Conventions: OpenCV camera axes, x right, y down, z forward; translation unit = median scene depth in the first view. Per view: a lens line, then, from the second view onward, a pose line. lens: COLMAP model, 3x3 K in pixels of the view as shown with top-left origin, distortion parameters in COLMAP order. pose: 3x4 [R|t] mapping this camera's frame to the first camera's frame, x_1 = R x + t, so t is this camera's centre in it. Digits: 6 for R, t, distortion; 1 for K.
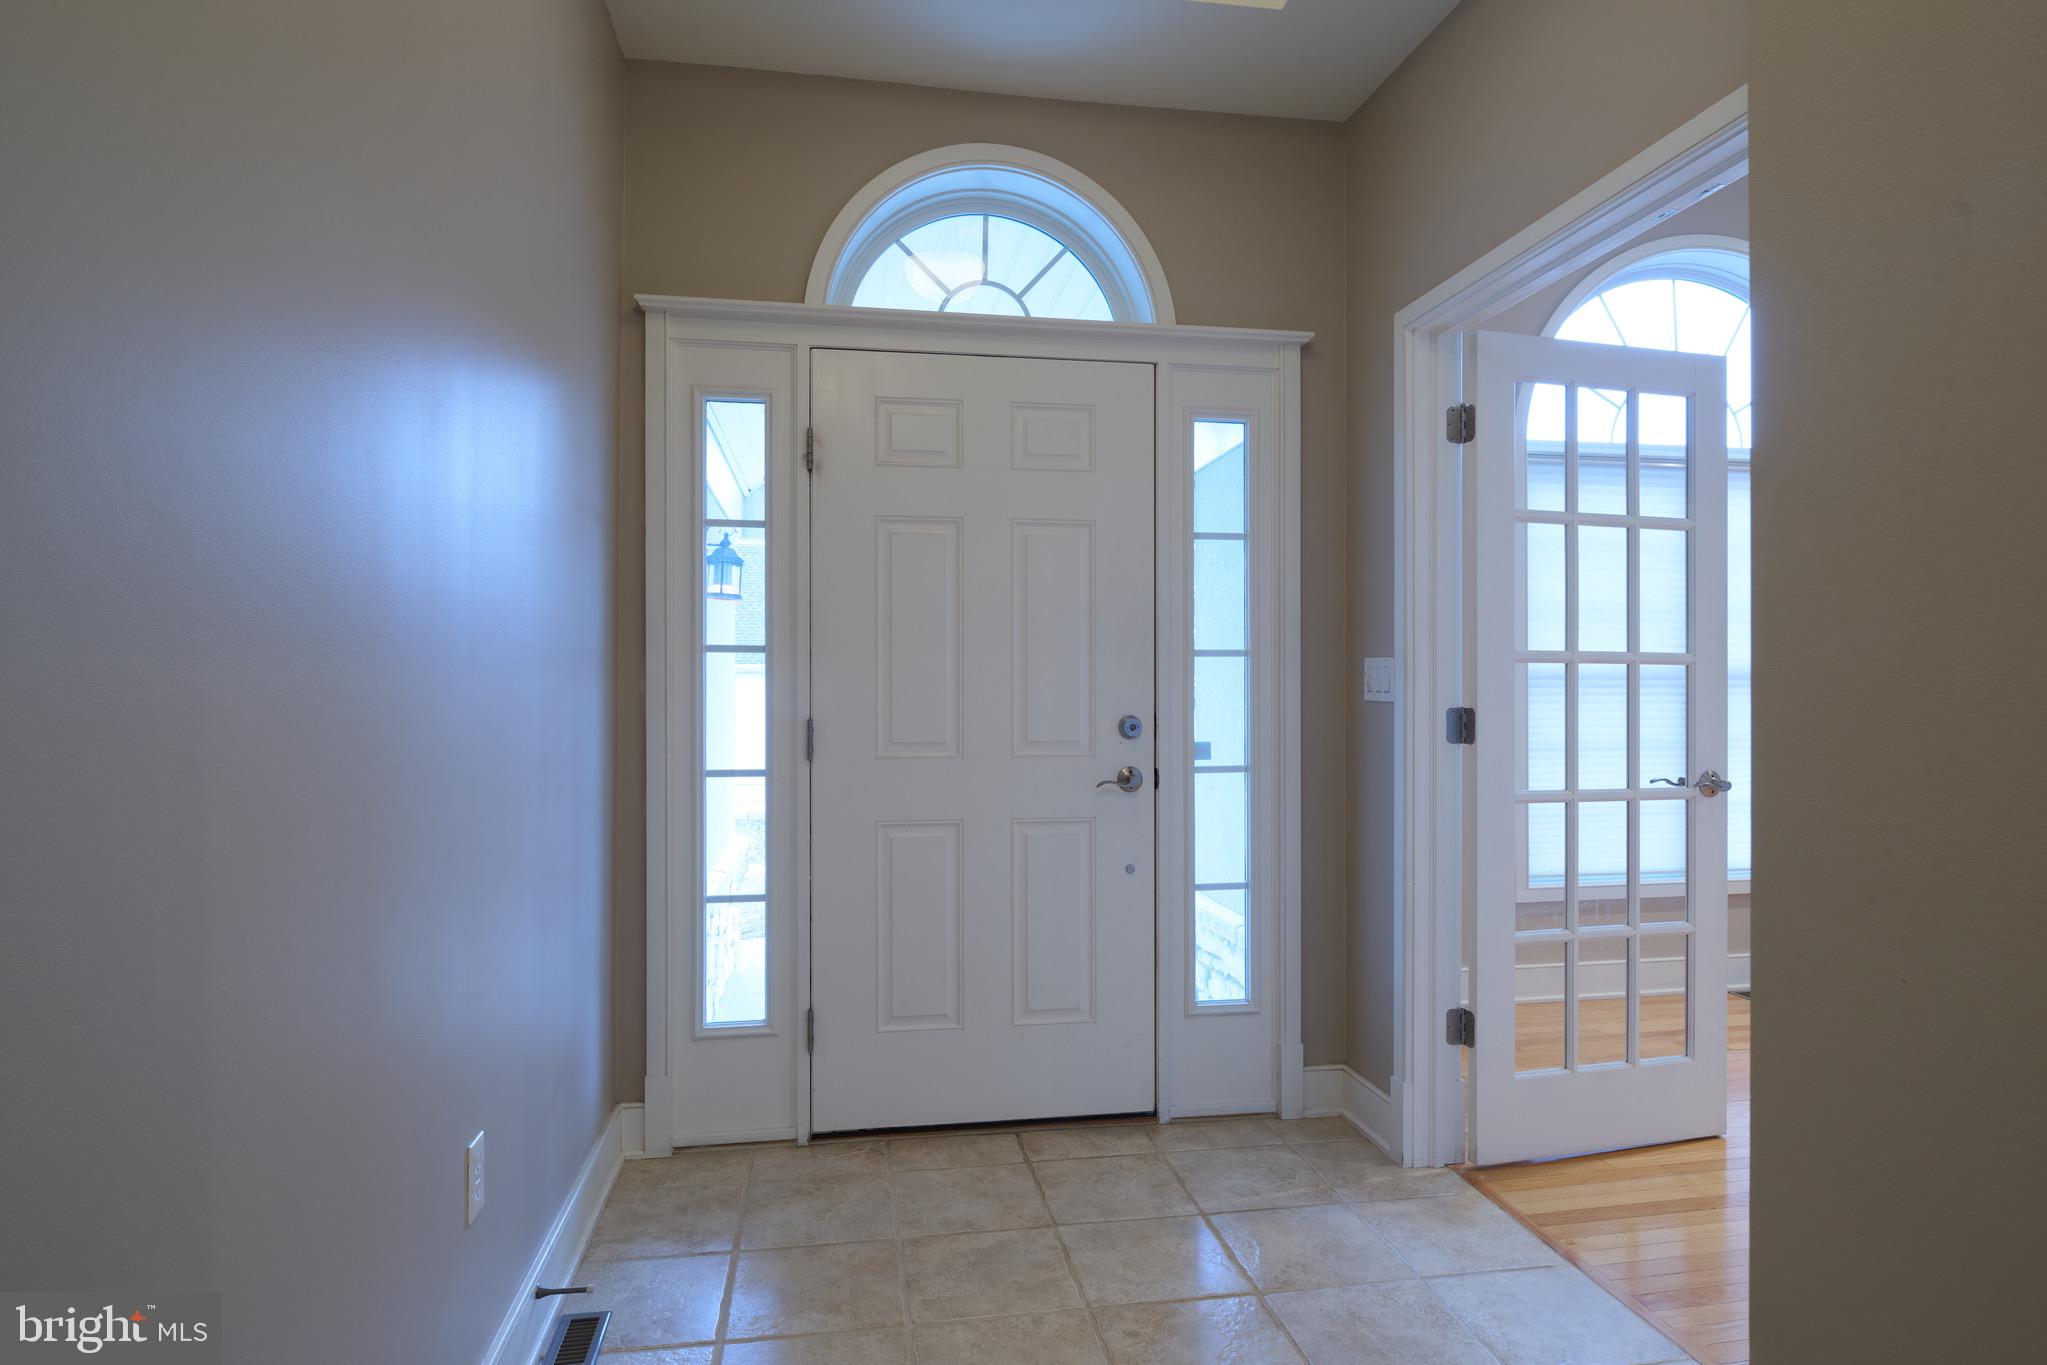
lens RADIAL K [[1142.8, 0, 1024.8], [0, 1142.8, 690.9], [0, 0, 1]] dist [-0.006354, -0.004484]
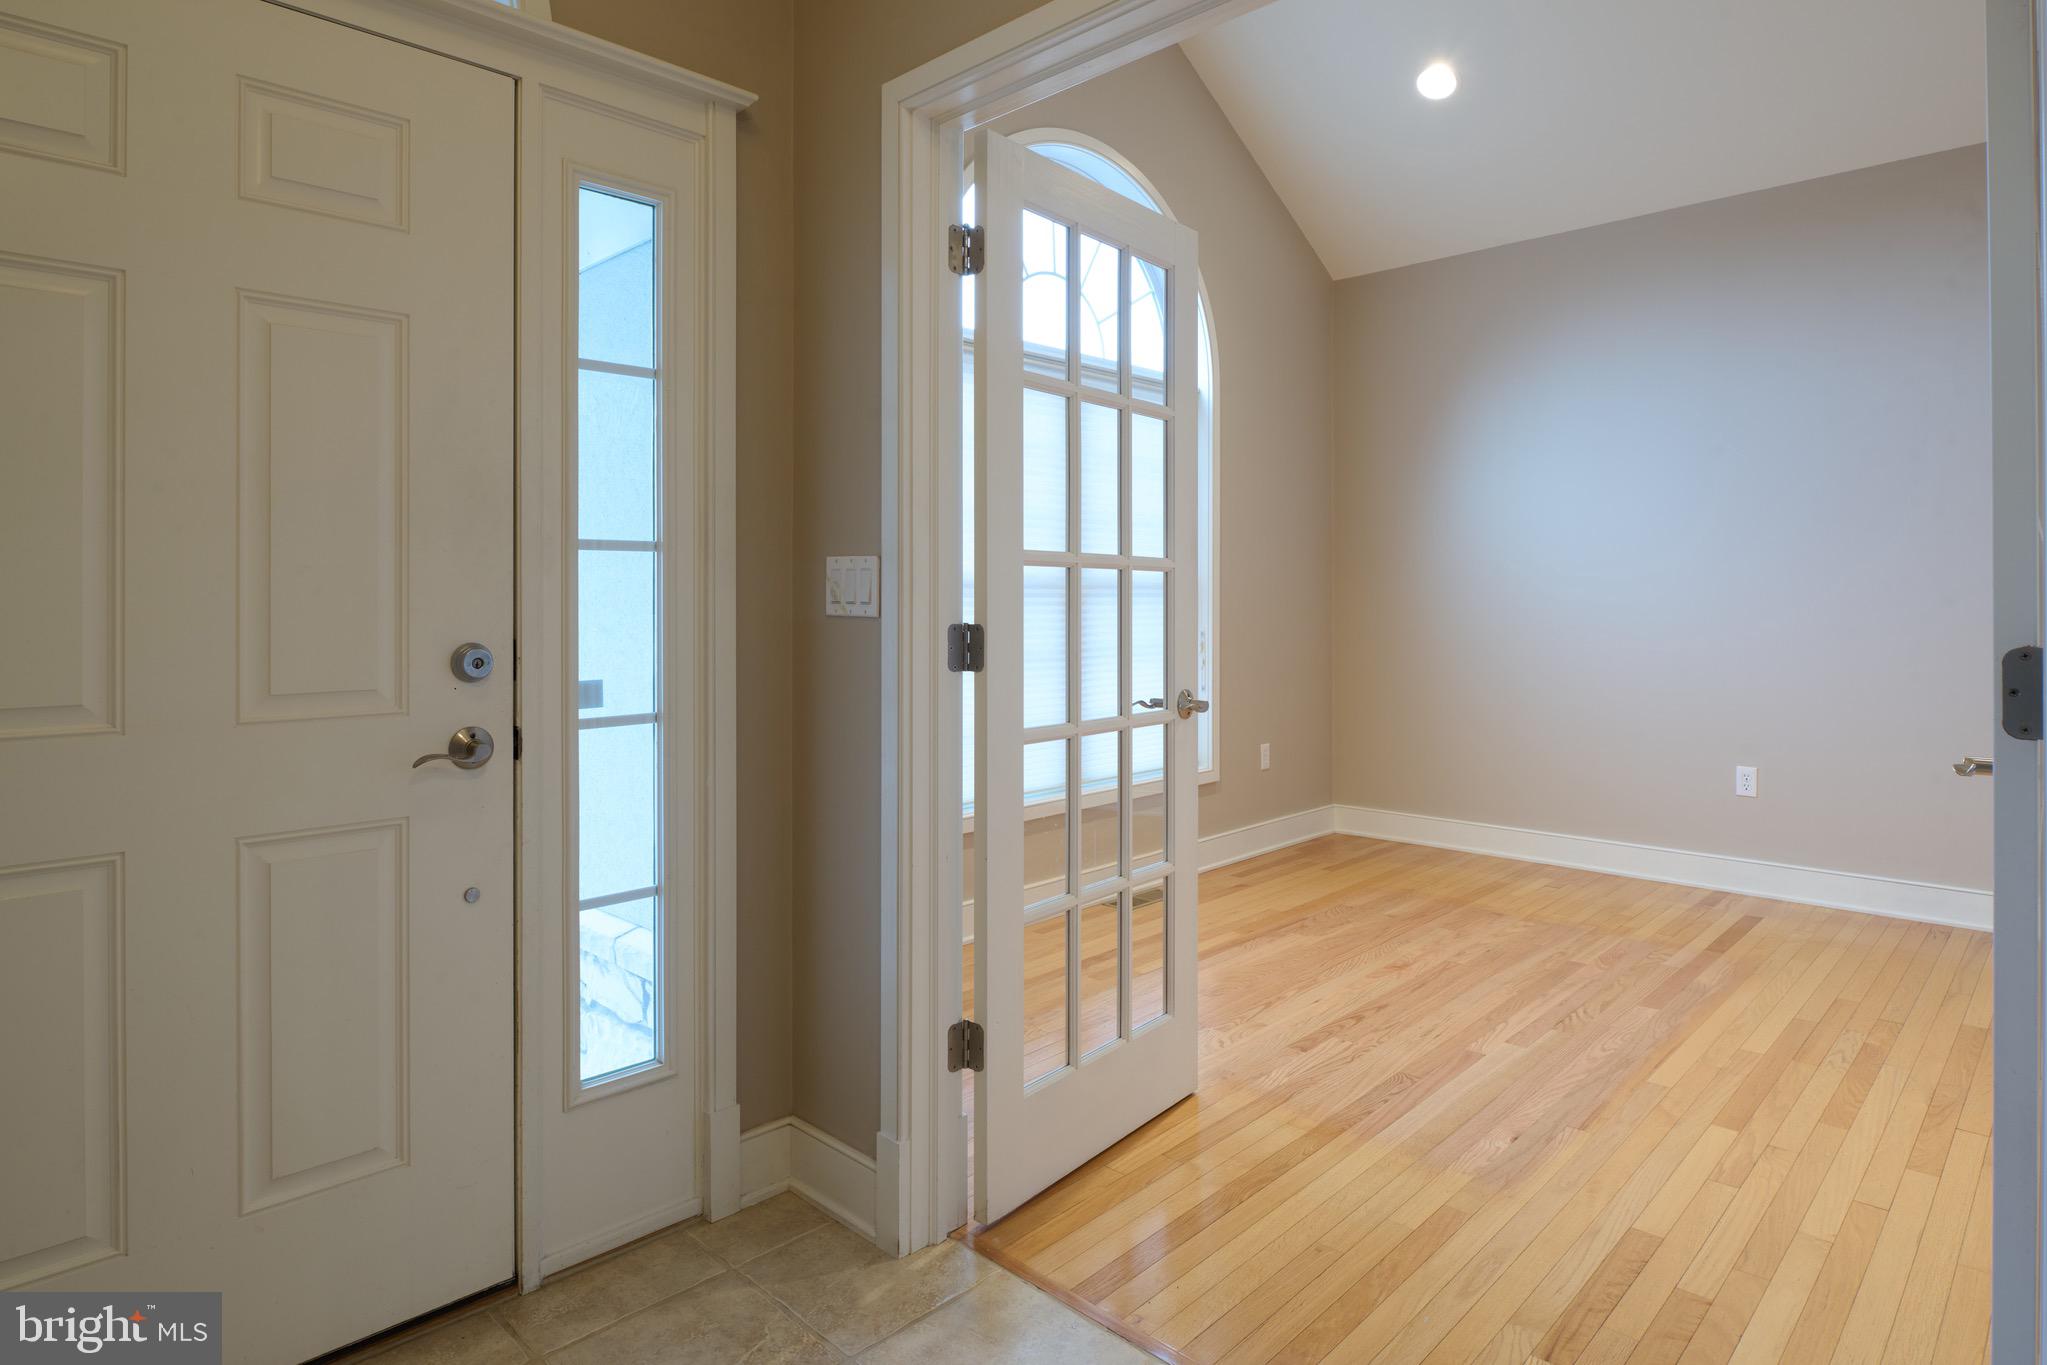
lens RADIAL K [[1142.8, 0, 1041.4], [0, 1142.8, 591.9], [0, 0, 1]] dist [-0.006354, -0.004484]
pose [[0.804752, 0.002042, 0.593608, -0.024868], [0.002029, 0.999979, -0.006190, -0.001481], [-0.593608, 0.006186, 0.804731, 0.336226]]
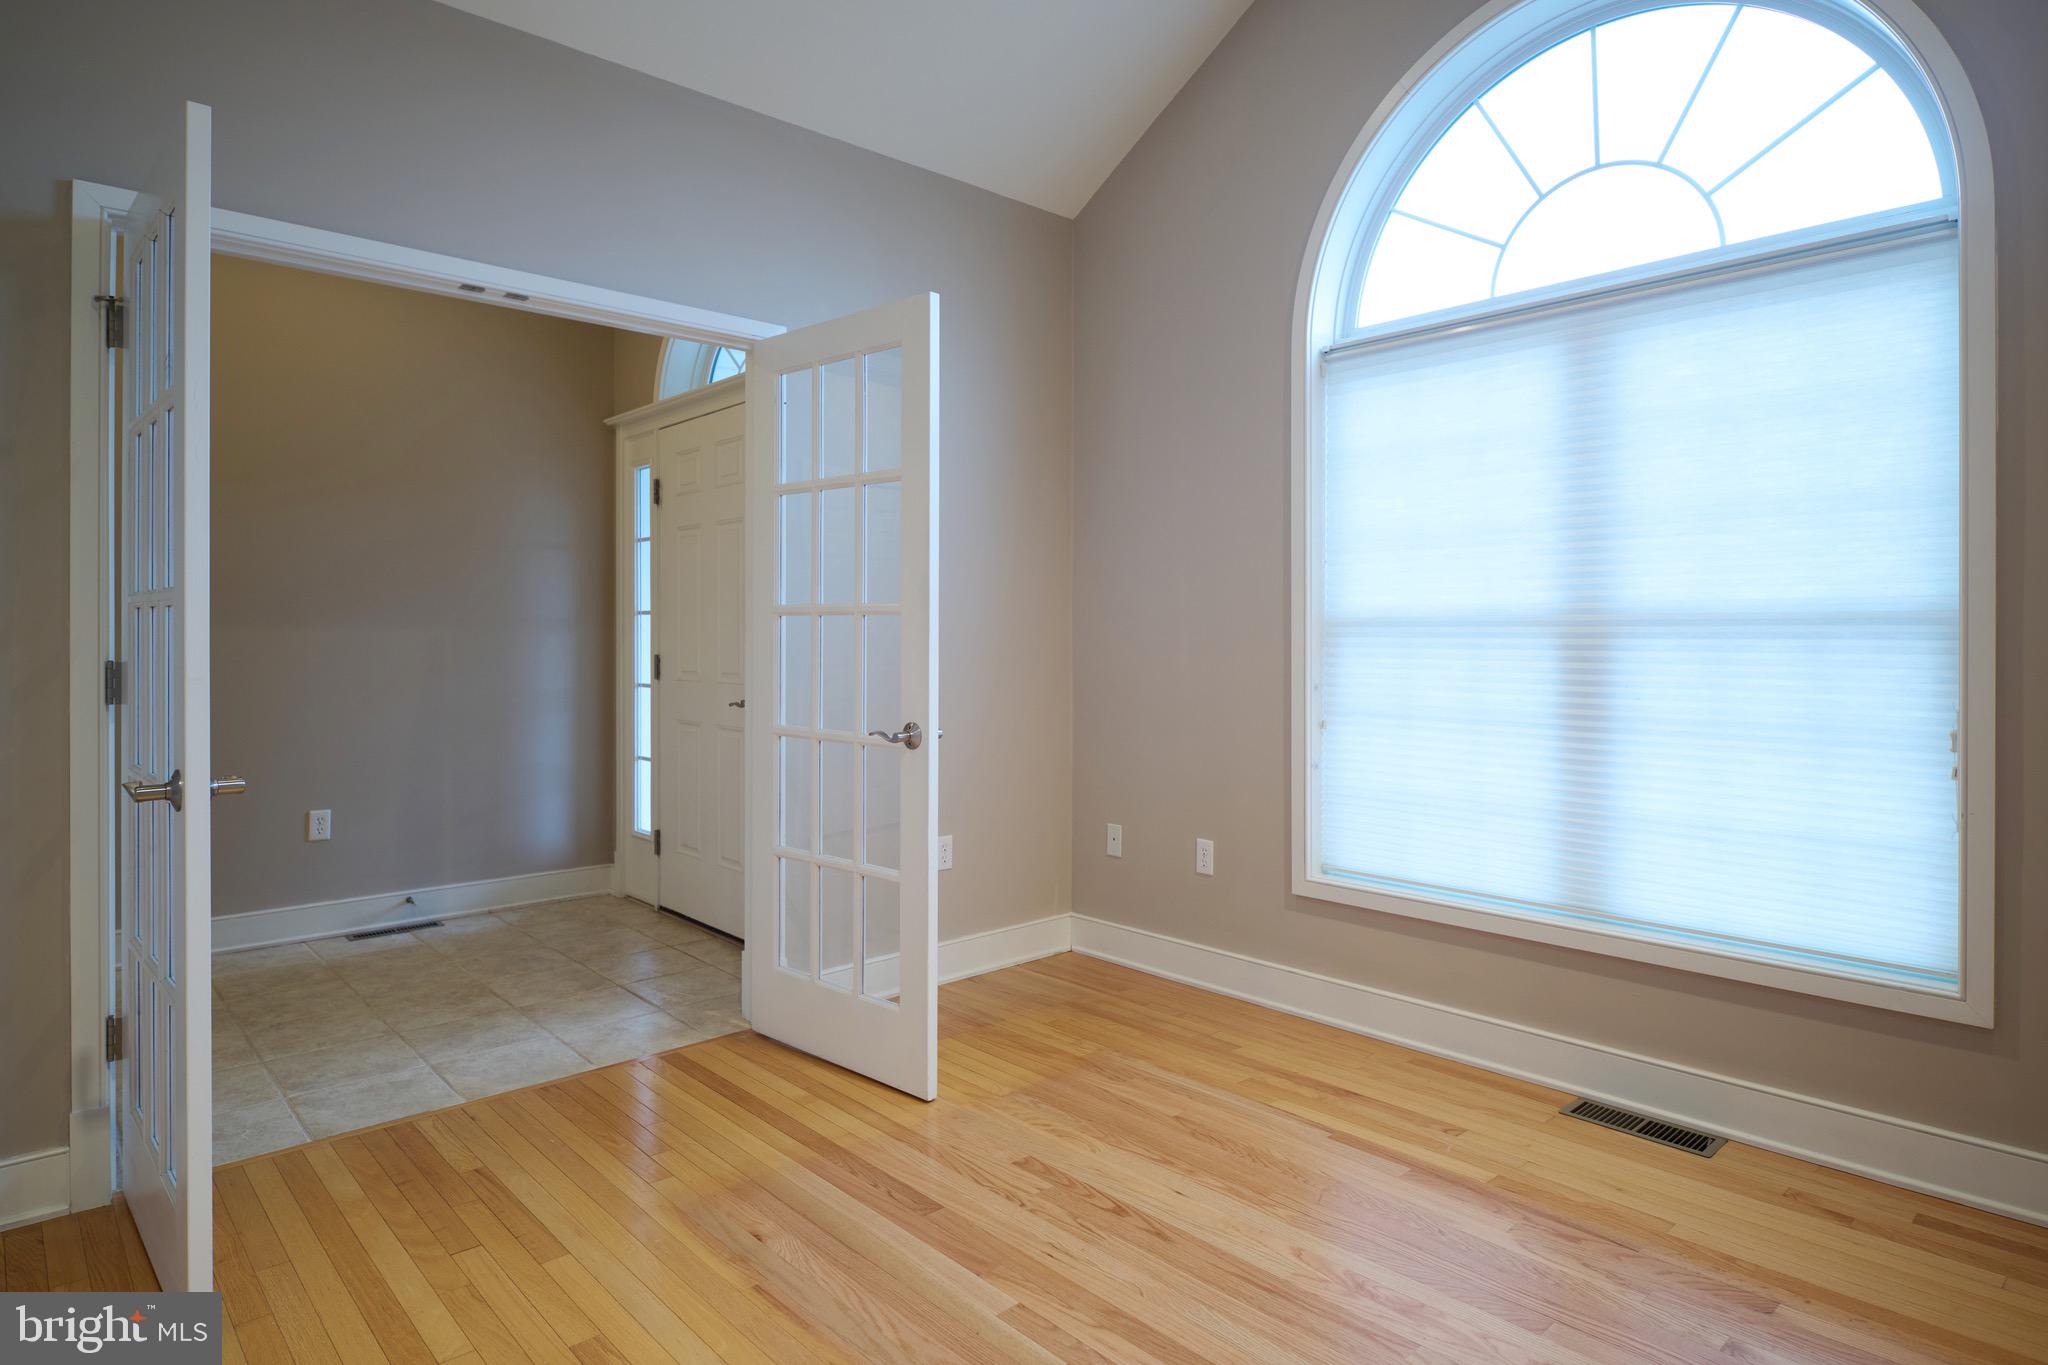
lens RADIAL K [[1143.3, 0, 1029.5], [0, 1143.3, 639.3], [0, 0, 1]] dist [-0.006354, -0.004484]
pose [[0.542077, 0.005295, -0.840312, 1.460362], [-0.003307, 0.999986, 0.004168, -0.006175], [0.840322, 0.000520, 0.542087, 0.542036]]
